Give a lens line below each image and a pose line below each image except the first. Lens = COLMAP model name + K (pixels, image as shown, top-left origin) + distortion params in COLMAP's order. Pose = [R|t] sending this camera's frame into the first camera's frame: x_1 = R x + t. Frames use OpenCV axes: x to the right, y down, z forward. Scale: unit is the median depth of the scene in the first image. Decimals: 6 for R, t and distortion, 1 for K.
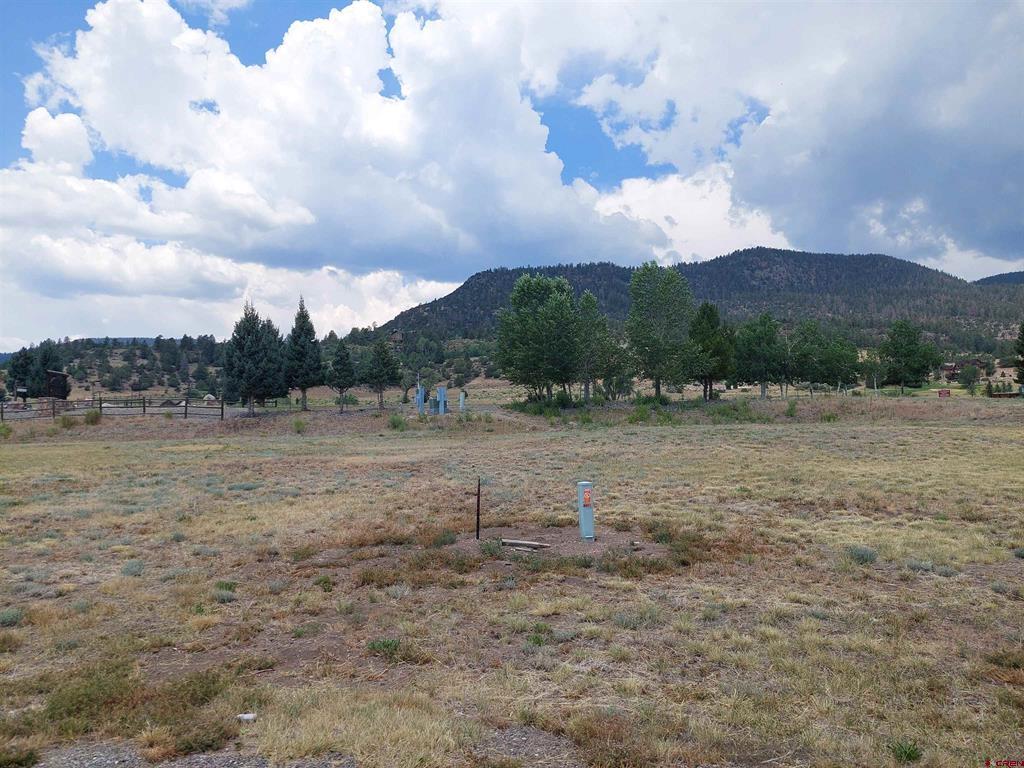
lens RADIAL K [[739.9, 0, 516.3], [0, 739.9, 383.8], [0, 0, 1]] dist [0.047319, -0.057822]
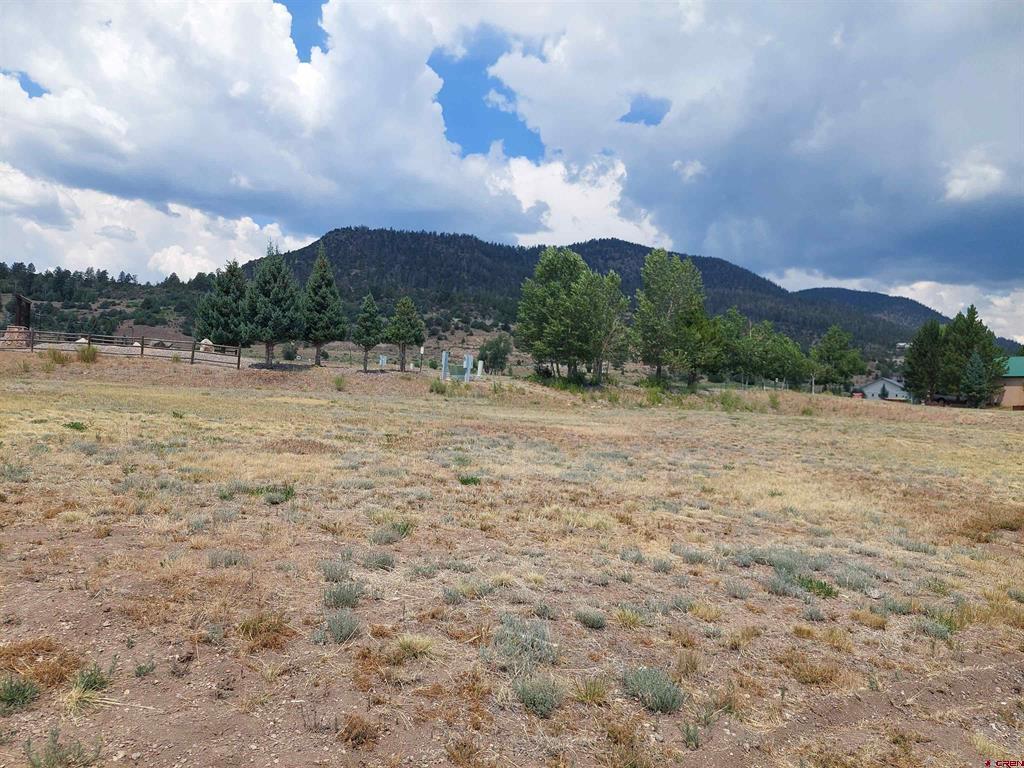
lens RADIAL K [[739.9, 0, 513.6], [0, 739.9, 391.4], [0, 0, 1]] dist [0.047319, -0.057822]
pose [[0.974286, 0.075415, 0.212320, -0.258732], [-0.085777, 0.995511, 0.040010, 0.010033], [-0.208349, -0.057193, 0.976381, 0.028058]]
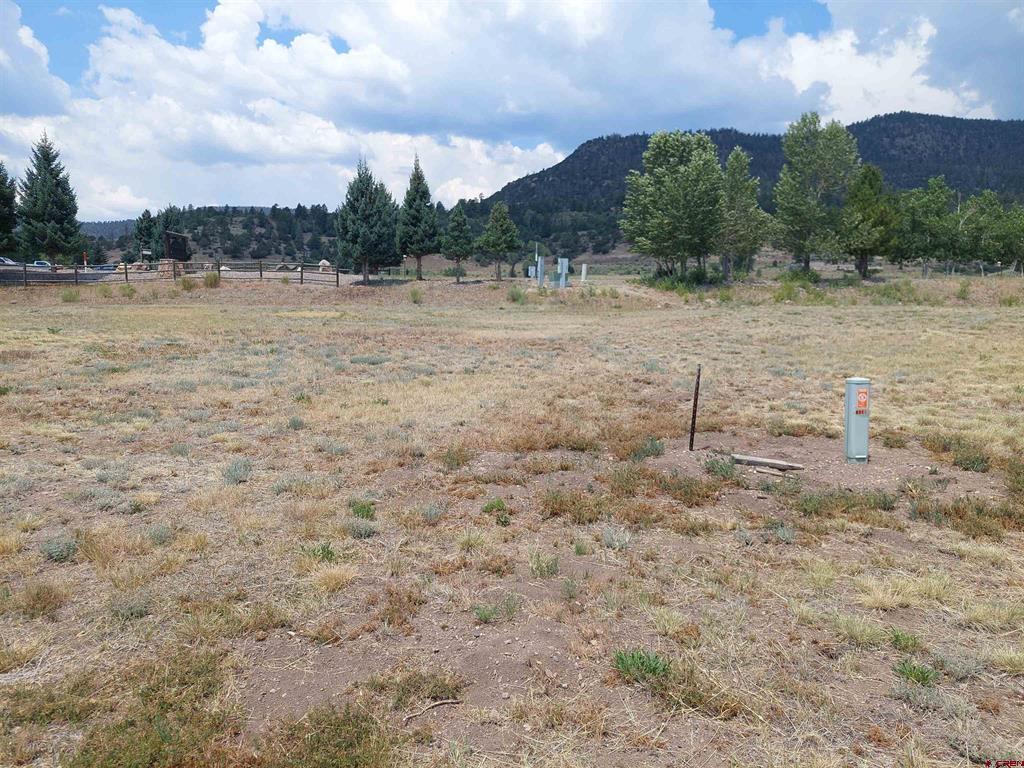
lens RADIAL K [[739.9, 0, 523.1], [0, 739.9, 381.4], [0, 0, 1]] dist [0.047319, -0.057822]
pose [[0.991182, 0.041528, -0.125832, -0.030405], [-0.020588, 0.986353, 0.163351, 0.007374], [0.130898, -0.159320, 0.978511, 0.069646]]
